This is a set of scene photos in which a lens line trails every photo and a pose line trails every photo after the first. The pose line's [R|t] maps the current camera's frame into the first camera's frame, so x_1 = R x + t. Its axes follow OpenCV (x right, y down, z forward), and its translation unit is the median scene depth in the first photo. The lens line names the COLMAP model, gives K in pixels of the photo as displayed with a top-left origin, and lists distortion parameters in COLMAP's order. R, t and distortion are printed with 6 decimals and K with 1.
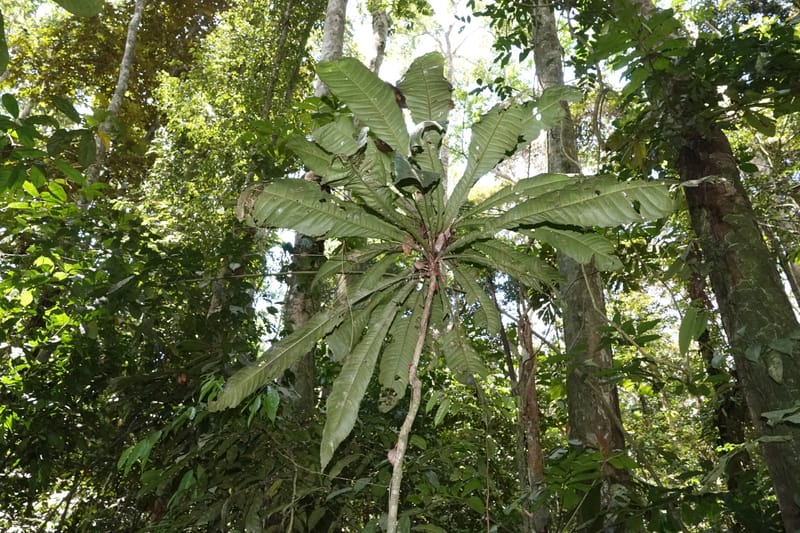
lens RADIAL K [[553.6, 0, 400.0], [0, 553.6, 266.5], [0, 0, 1]] dist [-0.000665, -0.003370]
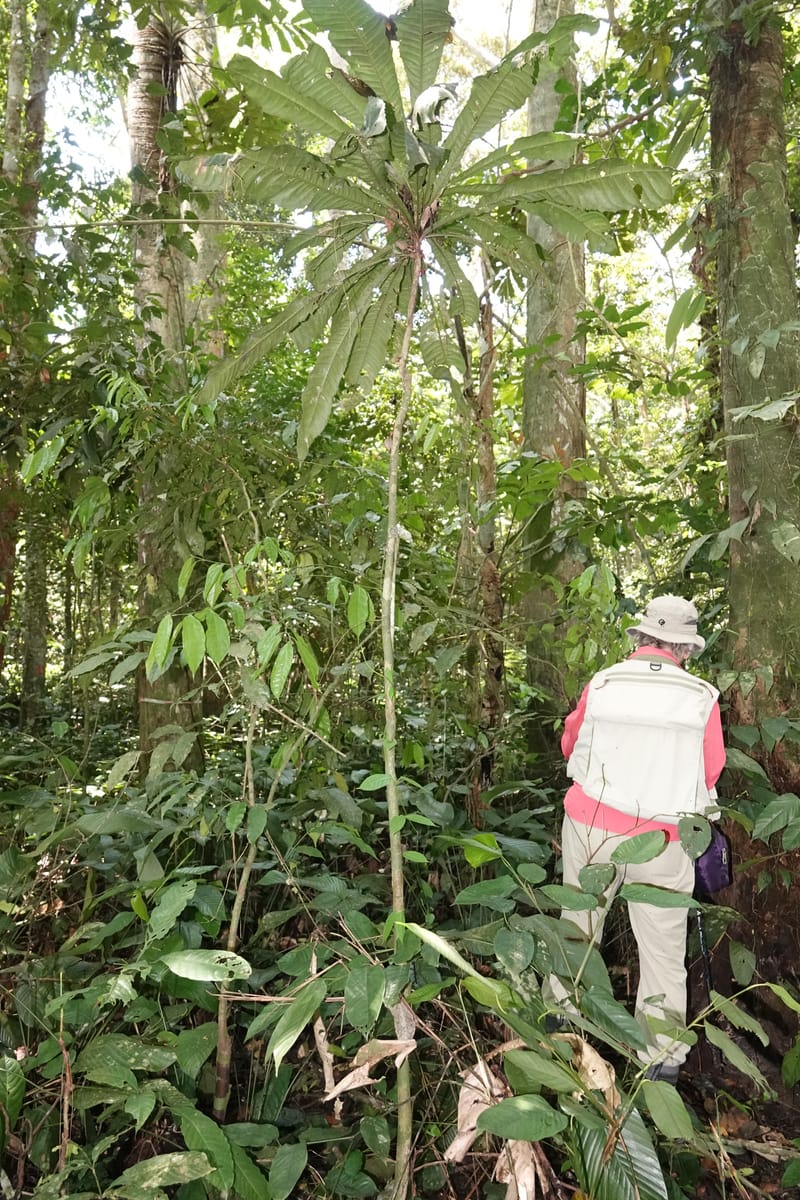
lens RADIAL K [[830.4, 0, 400.0], [0, 830.4, 600.0], [0, 0, 1]] dist [-0.000665, -0.003370]
pose [[0.987843, -0.039242, 0.150418, -0.073300], [-0.031463, 0.897116, 0.440672, -0.029619], [-0.152235, -0.440048, 0.884976, -0.170431]]
